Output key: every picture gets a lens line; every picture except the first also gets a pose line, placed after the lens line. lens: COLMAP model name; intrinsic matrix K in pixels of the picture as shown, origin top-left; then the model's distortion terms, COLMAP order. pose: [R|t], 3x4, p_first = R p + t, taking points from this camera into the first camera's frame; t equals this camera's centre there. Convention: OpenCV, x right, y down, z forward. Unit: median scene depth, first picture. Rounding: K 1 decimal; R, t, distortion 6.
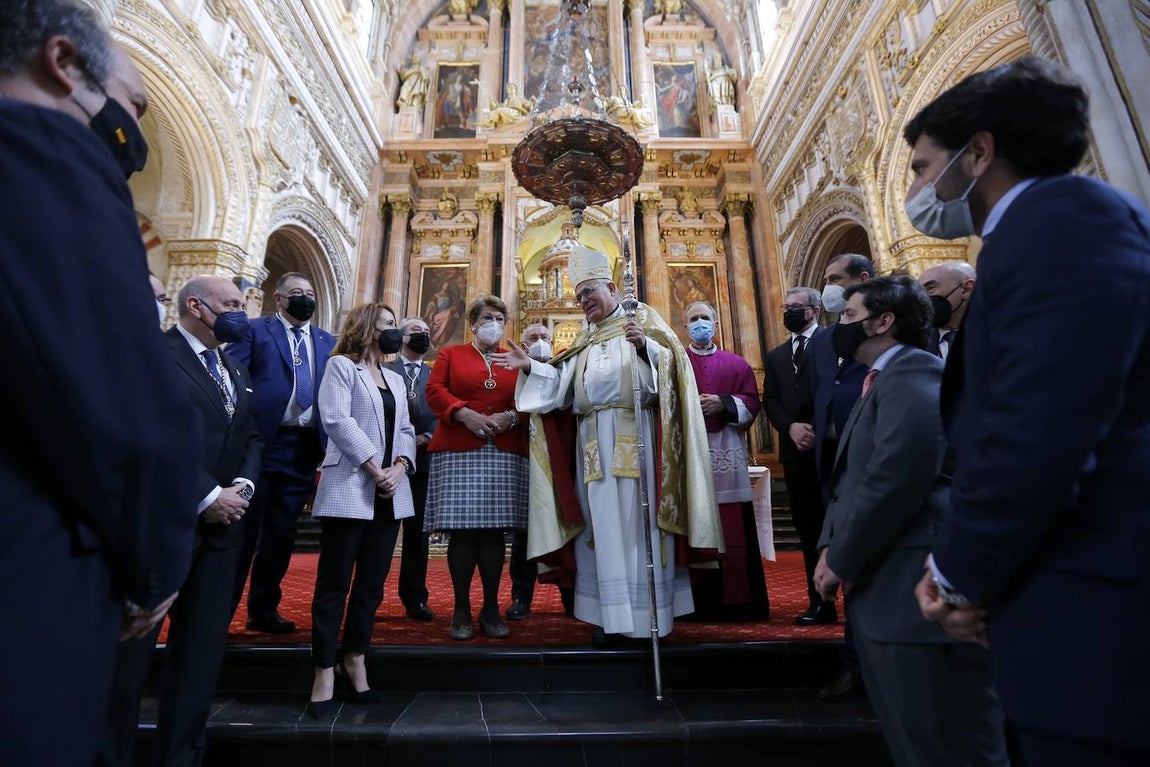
lens RADIAL K [[529.6, 0, 567.3], [0, 529.6, 383.6], [0, 0, 1]] dist [-0.041469, 0.016761]
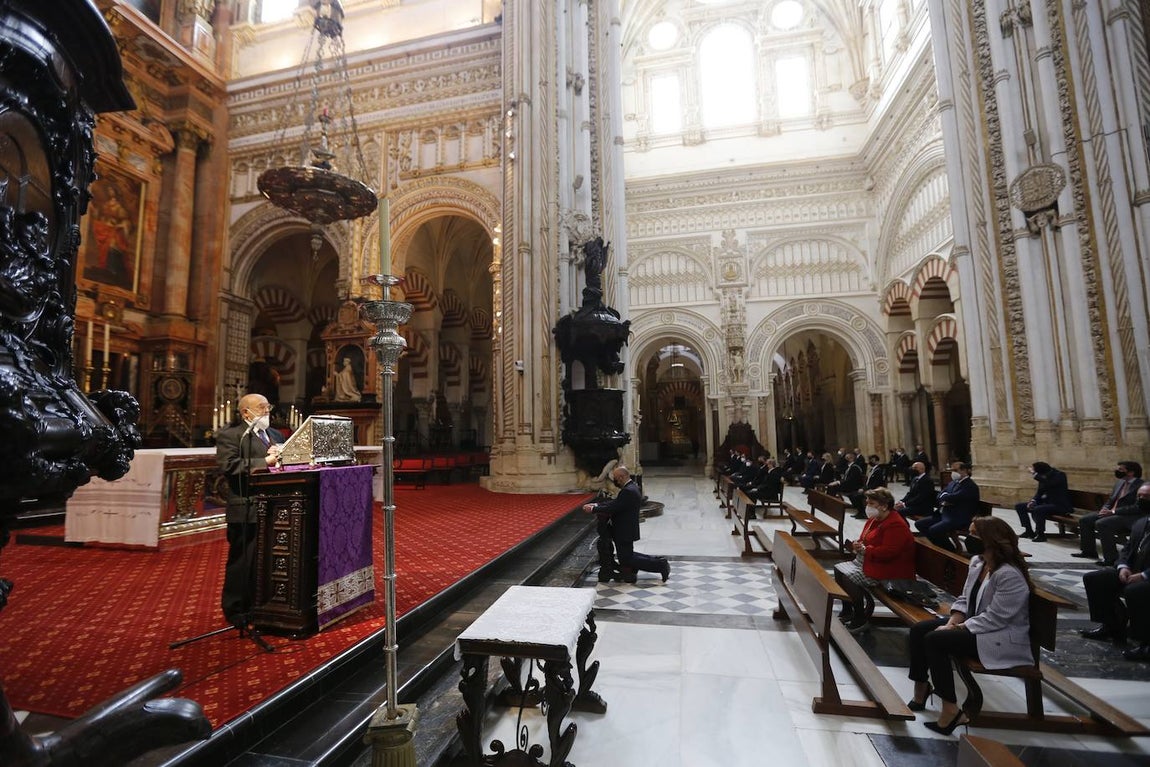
lens RADIAL K [[529.6, 0, 567.3], [0, 529.6, 383.6], [0, 0, 1]] dist [-0.041469, 0.016761]
pose [[0.222186, 0.112136, 0.968534, -0.376671], [-0.249674, 0.966786, -0.054657, -0.029577], [-0.942495, -0.229674, 0.242804, 0.039136]]
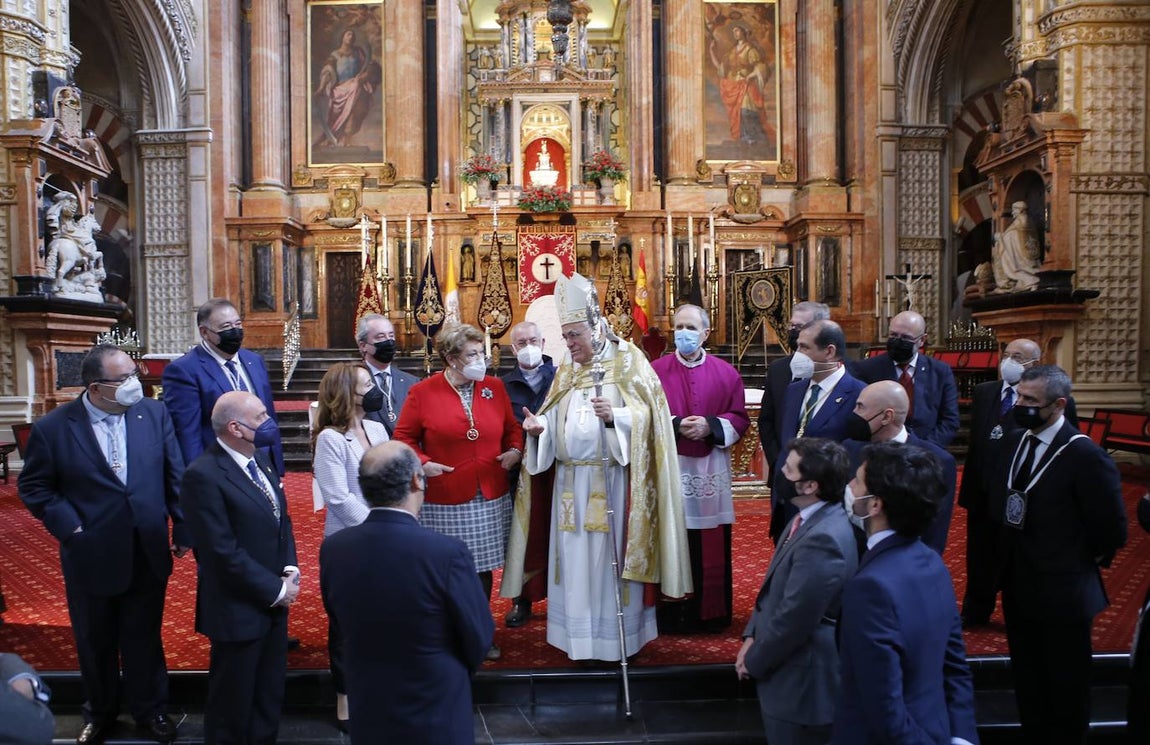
lens RADIAL K [[823.8, 0, 547.0], [0, 823.8, 412.3], [0, 0, 1]] dist [-0.112170, 0.070523]
pose [[0.999992, -0.001881, 0.003517, 0.002247], [0.000637, 0.945819, 0.324695, -0.073975], [-0.003937, -0.324690, 0.945812, -0.050854]]
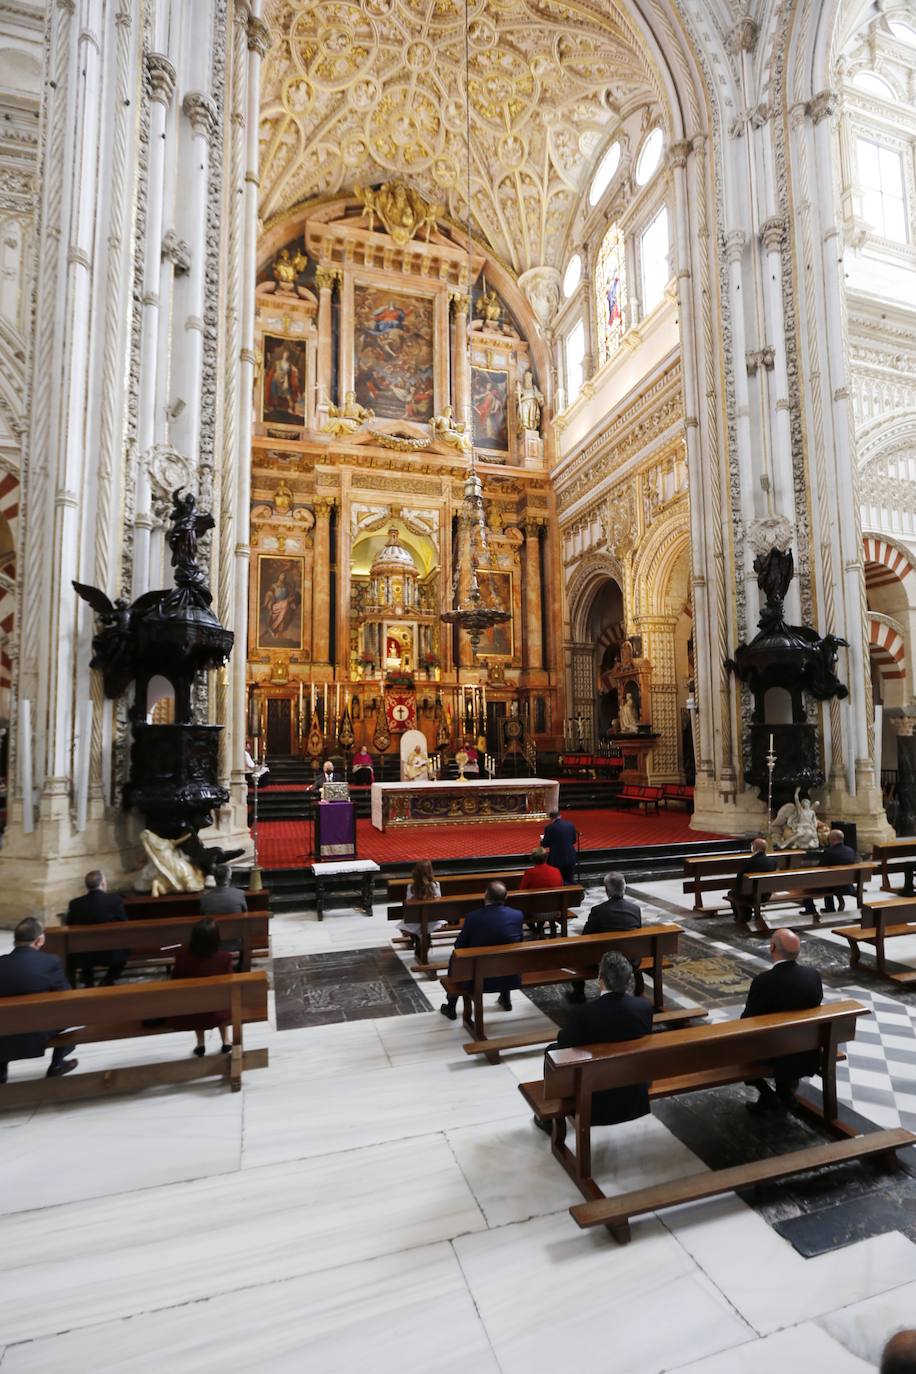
lens RADIAL K [[681.3, 0, 458.0], [0, 681.3, 687.0], [0, 0, 1]] dist [-0.022710, 0.000178]
pose [[0.960398, 0.022610, 0.277712, -0.268859], [-0.071555, 0.983289, 0.167399, -0.225586], [-0.269286, -0.180641, 0.945967, -0.495612]]
